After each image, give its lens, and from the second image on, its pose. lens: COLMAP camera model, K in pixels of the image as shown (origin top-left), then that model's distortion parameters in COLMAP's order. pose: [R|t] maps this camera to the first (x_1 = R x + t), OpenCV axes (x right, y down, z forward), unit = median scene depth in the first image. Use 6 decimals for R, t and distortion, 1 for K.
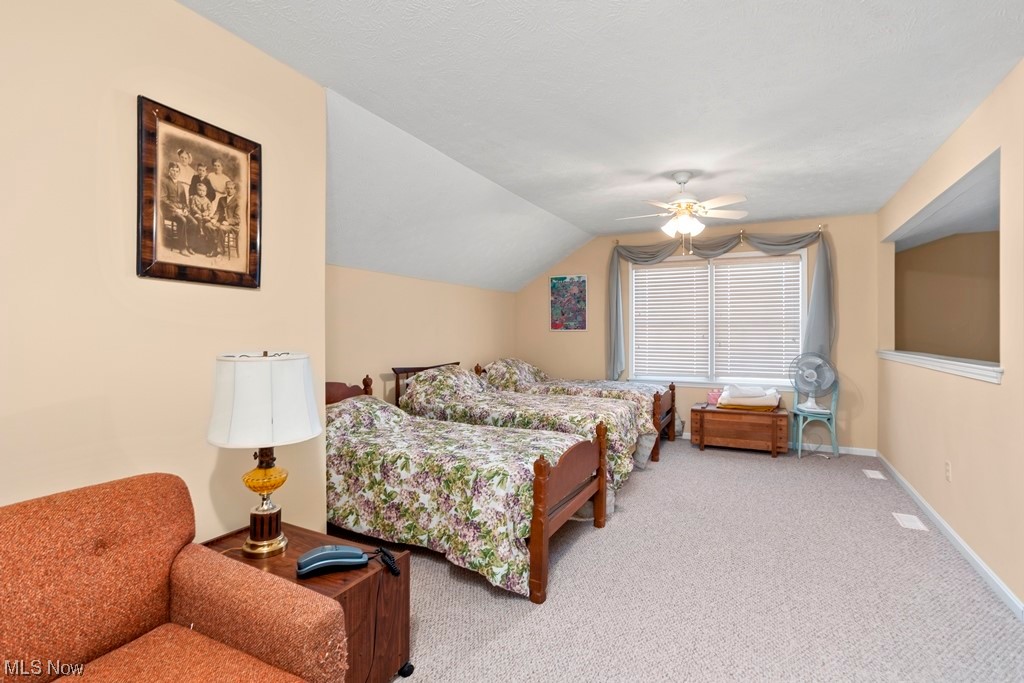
lens RADIAL K [[493.8, 0, 512.1], [0, 493.8, 340.9], [0, 0, 1]] dist [-0.040042, 0.017507]
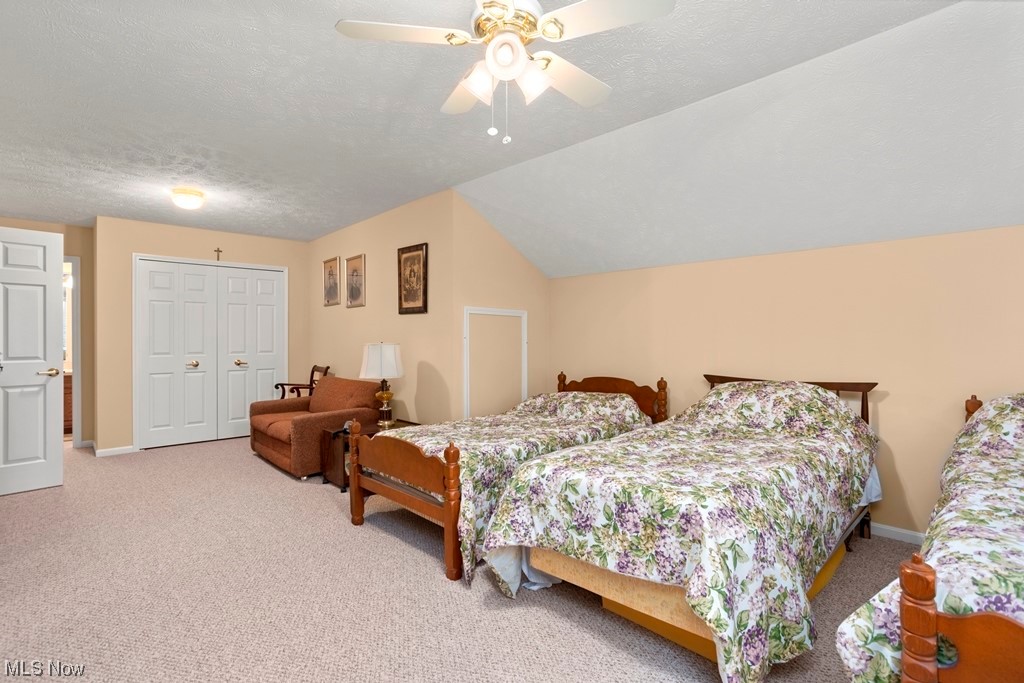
lens RADIAL K [[493.8, 0, 512.5], [0, 493.8, 341.7], [0, 0, 1]] dist [-0.040042, 0.017507]
pose [[-0.327745, 0.001218, -0.944766, 1.432268], [-0.012654, 0.999904, 0.005679, -0.000945], [0.944682, 0.013817, -0.327698, 2.181762]]
